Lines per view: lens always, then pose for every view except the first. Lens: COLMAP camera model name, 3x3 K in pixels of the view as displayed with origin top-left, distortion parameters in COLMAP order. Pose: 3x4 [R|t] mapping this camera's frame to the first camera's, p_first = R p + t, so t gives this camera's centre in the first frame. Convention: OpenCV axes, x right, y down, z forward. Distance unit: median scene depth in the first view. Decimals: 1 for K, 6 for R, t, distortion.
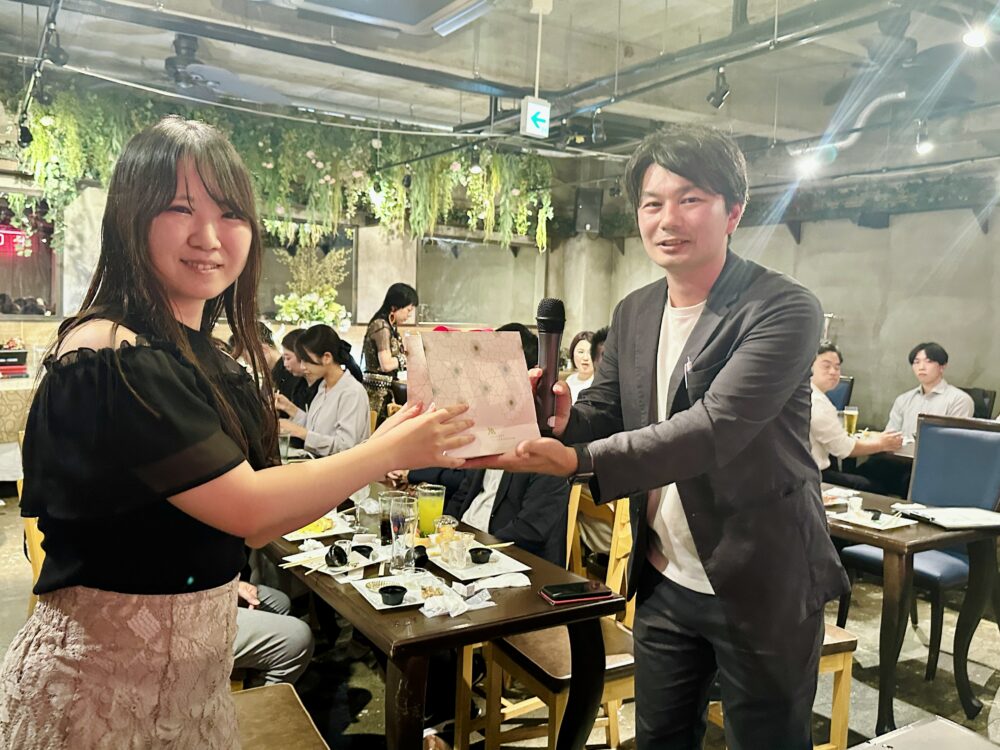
lens RADIAL K [[875.9, 0, 498.5], [0, 875.9, 370.1], [0, 0, 1]] dist [-0.016754, -0.010119]
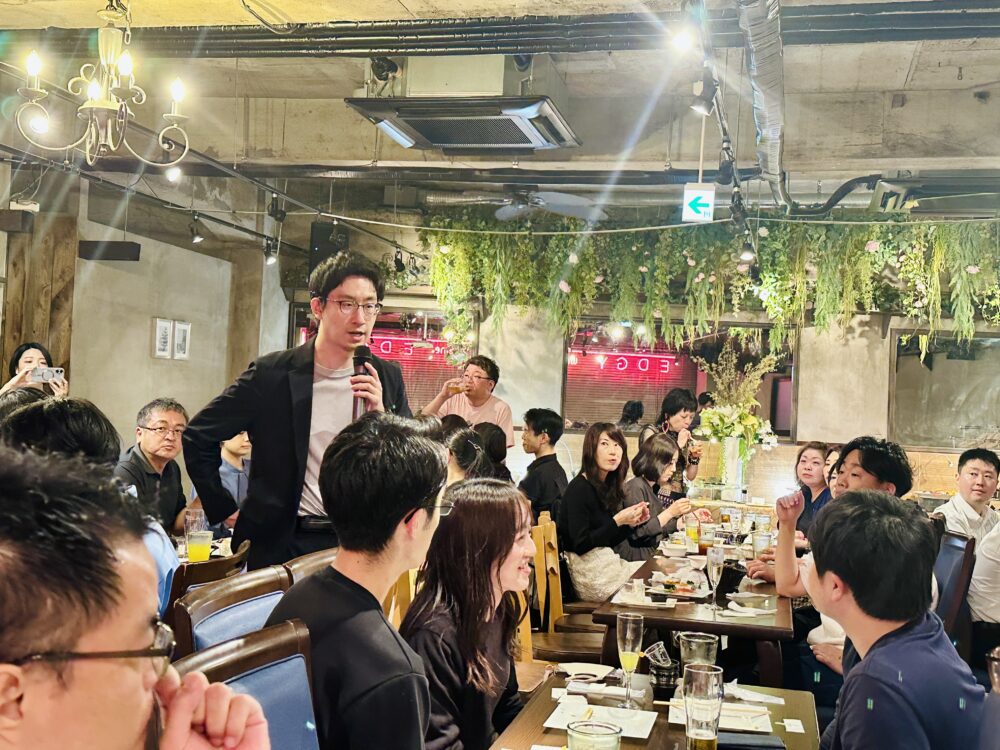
lens RADIAL K [[1198.5, 0, 461.7], [0, 1198.5, 379.7], [0, 0, 1]] dist [0.185466, 0.000000]
pose [[0.695247, -0.022922, -0.718405, 0.550987], [-0.070928, 0.992425, -0.100307, 0.033319], [0.715263, 0.120693, 0.688355, -0.036994]]
